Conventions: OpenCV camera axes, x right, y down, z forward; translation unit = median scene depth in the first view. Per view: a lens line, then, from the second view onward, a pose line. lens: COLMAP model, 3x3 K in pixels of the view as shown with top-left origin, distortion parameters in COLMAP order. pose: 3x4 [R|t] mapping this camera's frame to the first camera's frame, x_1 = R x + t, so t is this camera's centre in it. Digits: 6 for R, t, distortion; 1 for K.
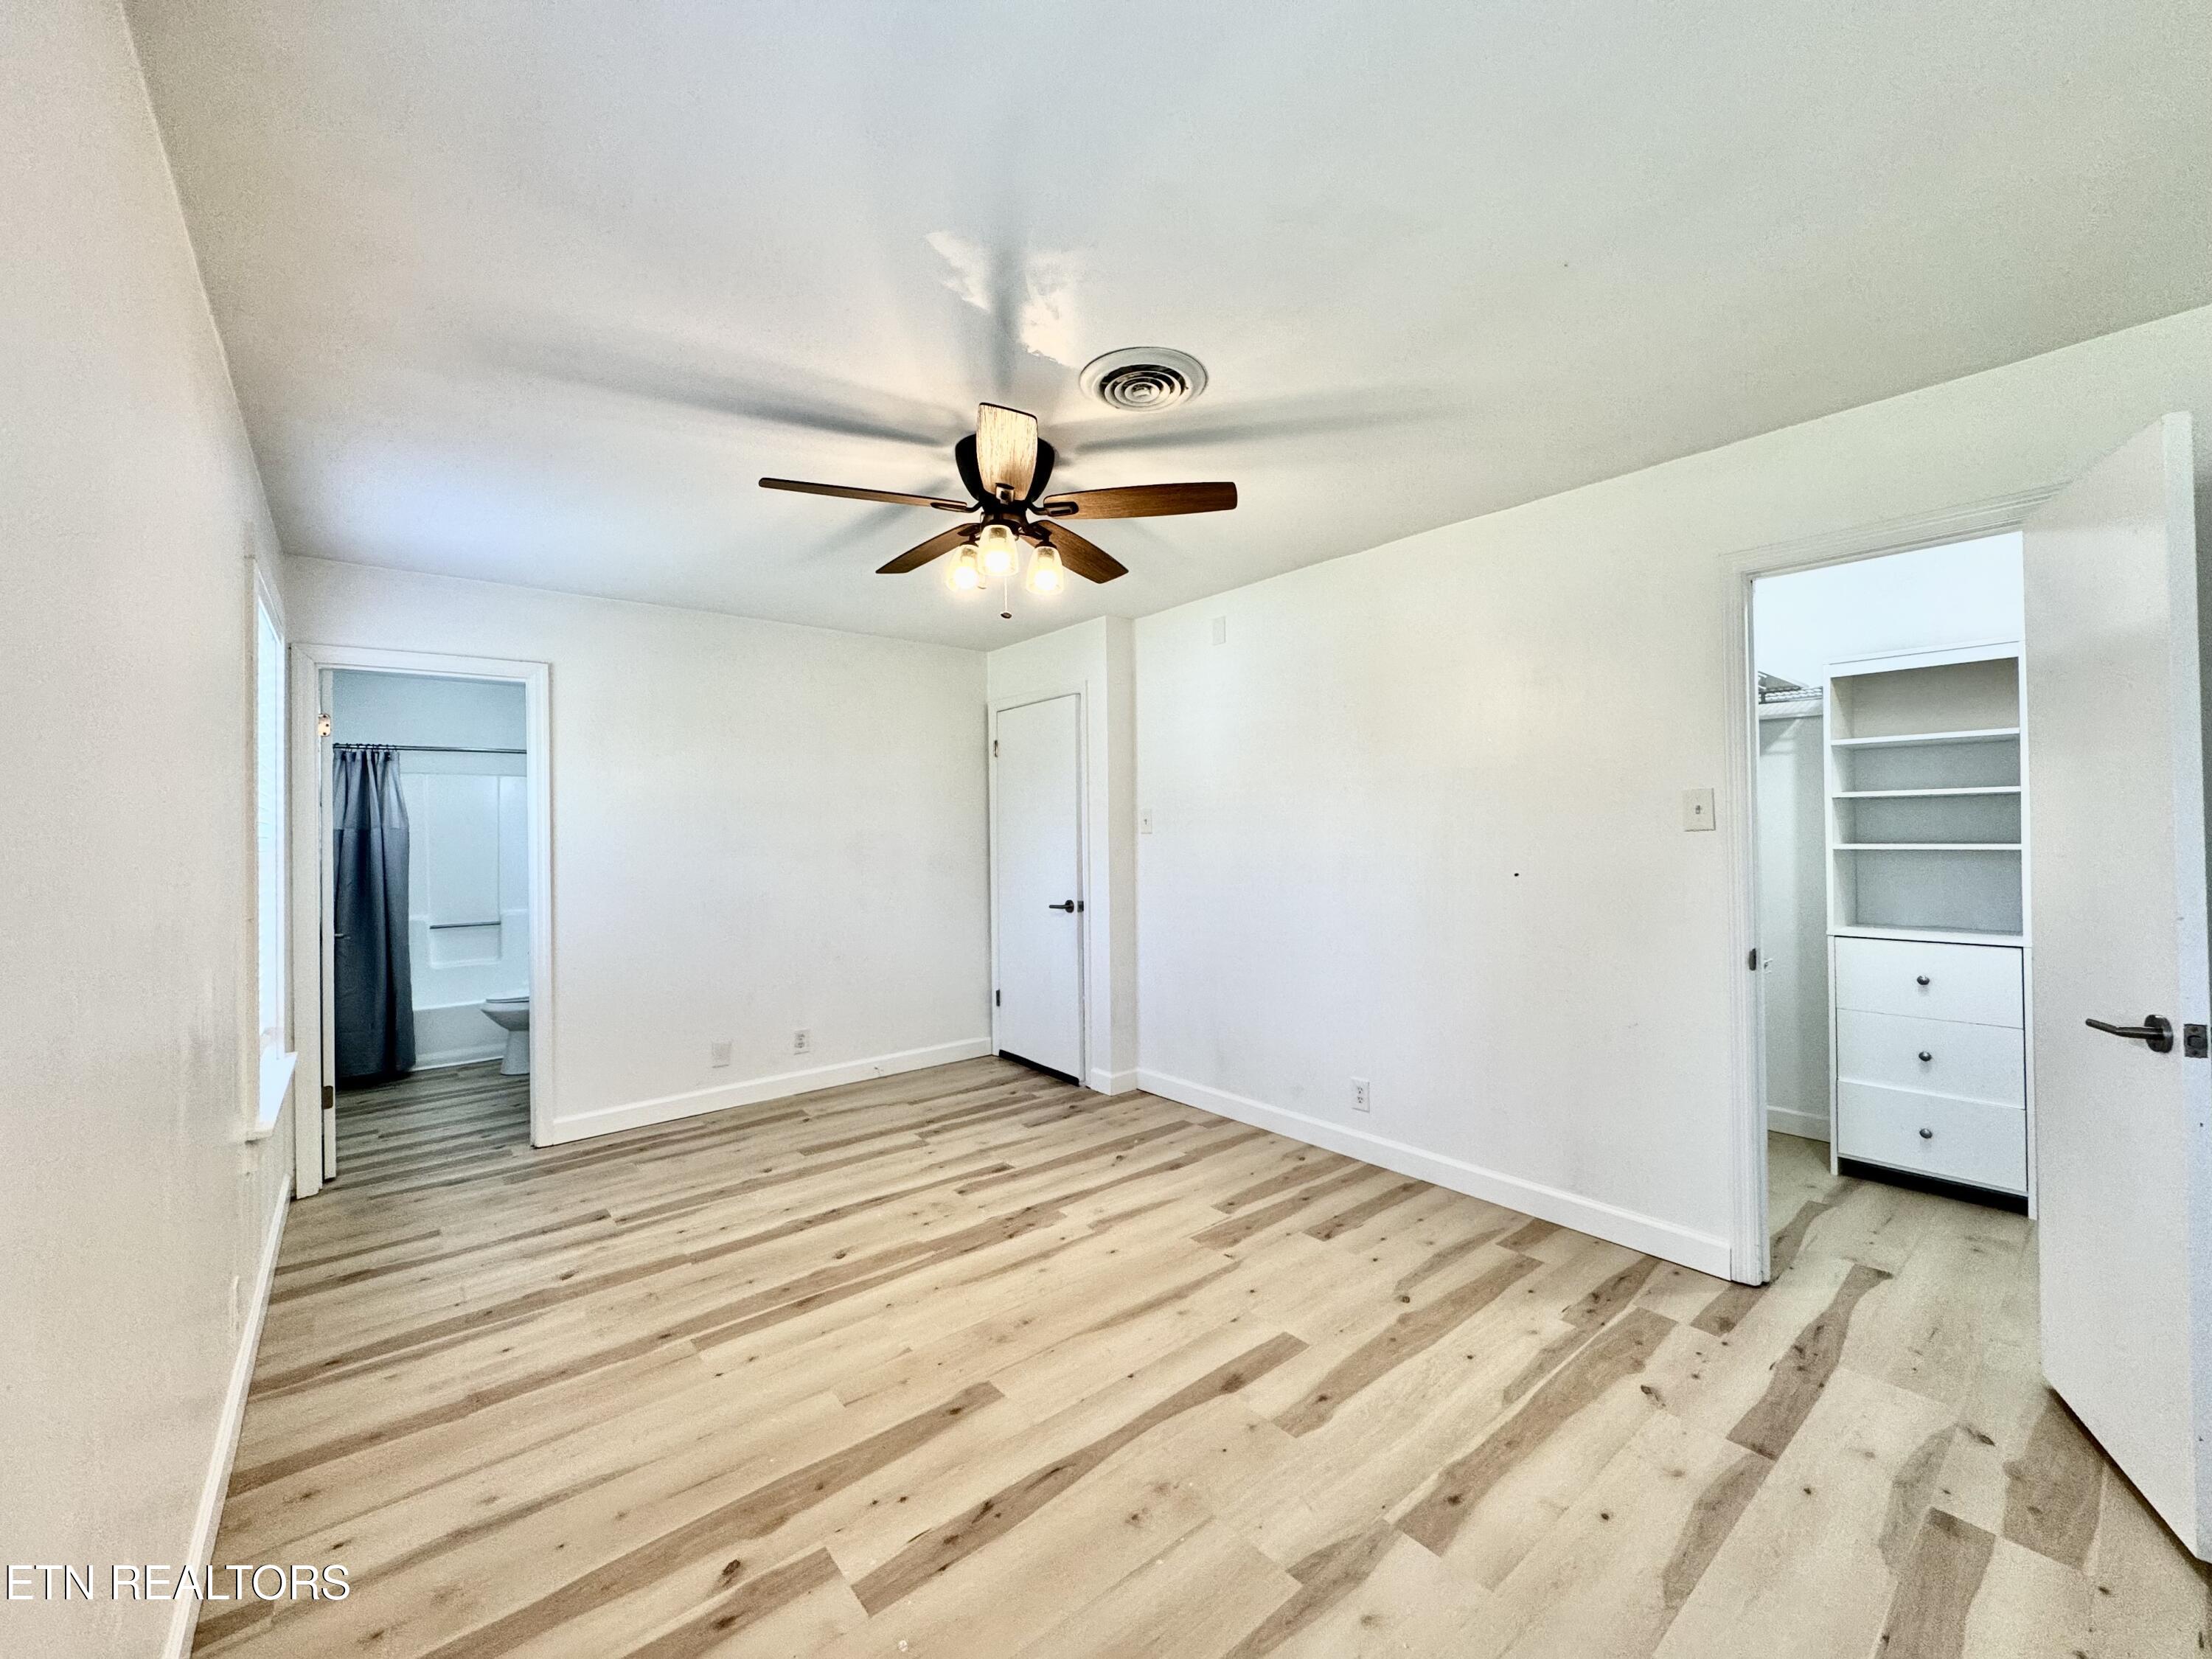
lens RADIAL K [[899.8, 0, 1113.4], [0, 899.8, 828.6], [0, 0, 1]] dist [0.008365, -0.000812]
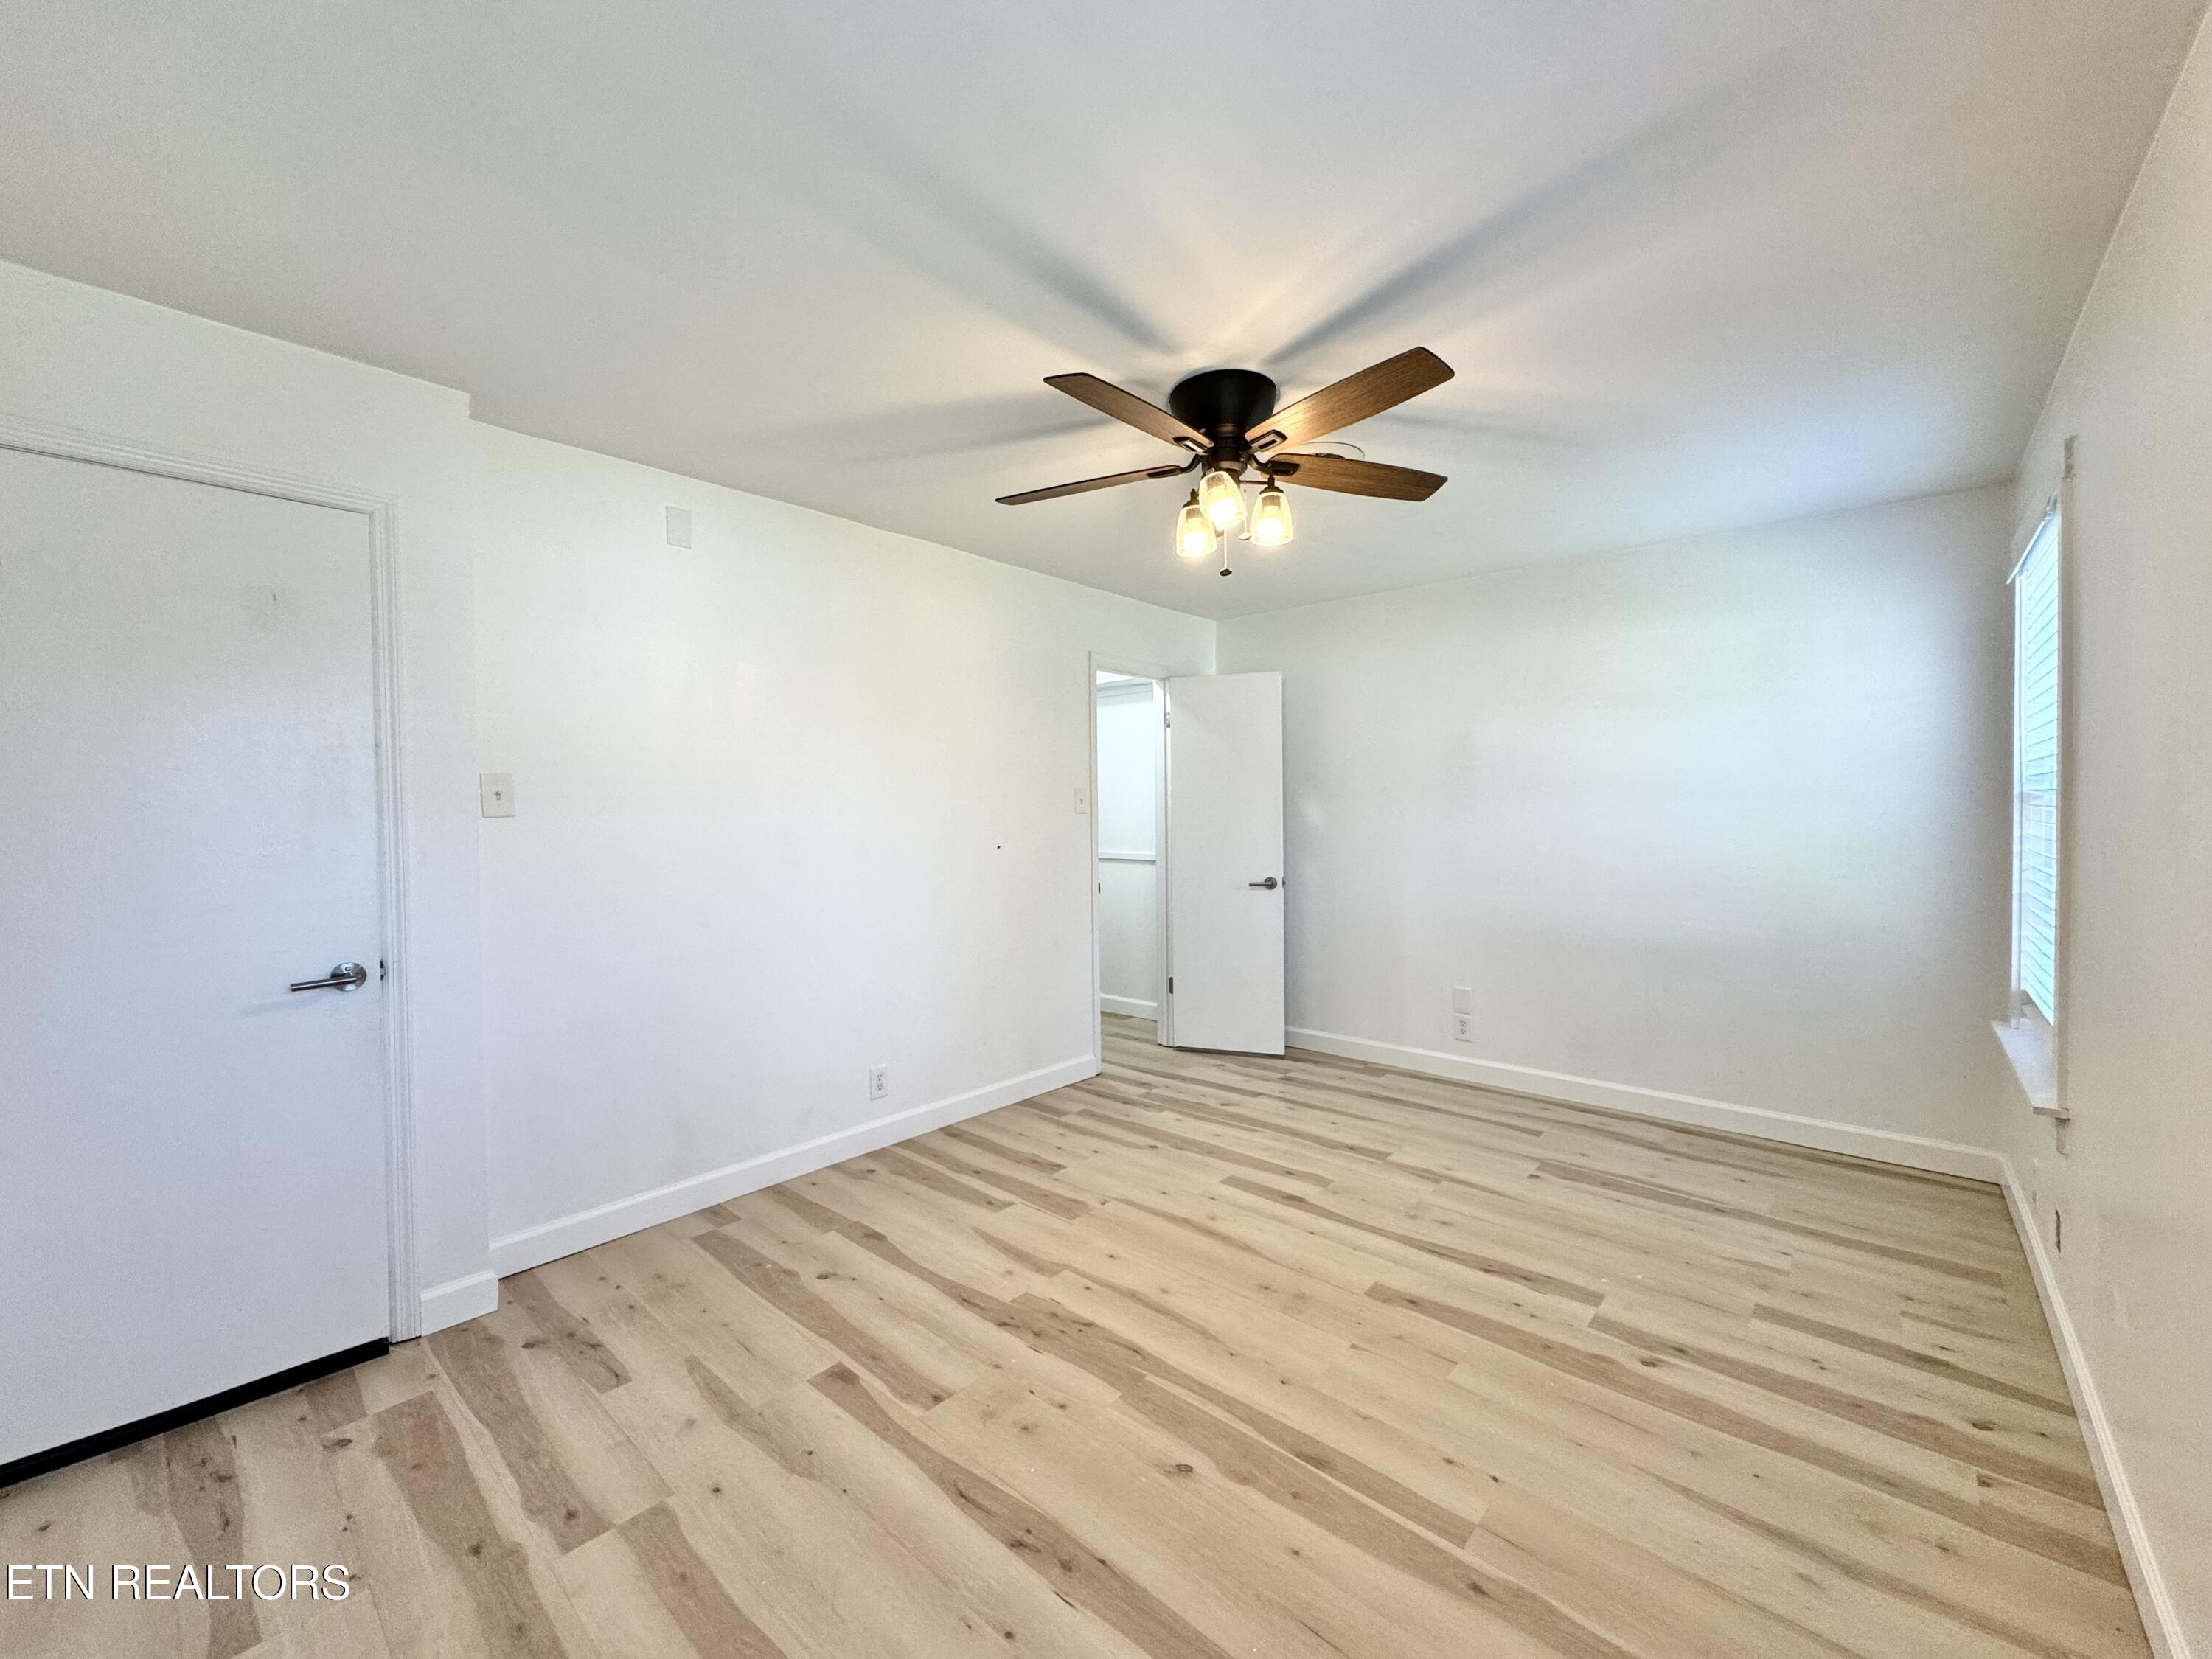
lens RADIAL K [[899.8, 0, 1072.8], [0, 899.8, 823.6], [0, 0, 1]] dist [0.008365, -0.000812]
pose [[-0.151361, 0.001417, 0.988478, -1.105356], [-0.000054, 0.999999, -0.001442, 0.016367], [-0.988479, -0.000271, -0.151361, 1.400368]]
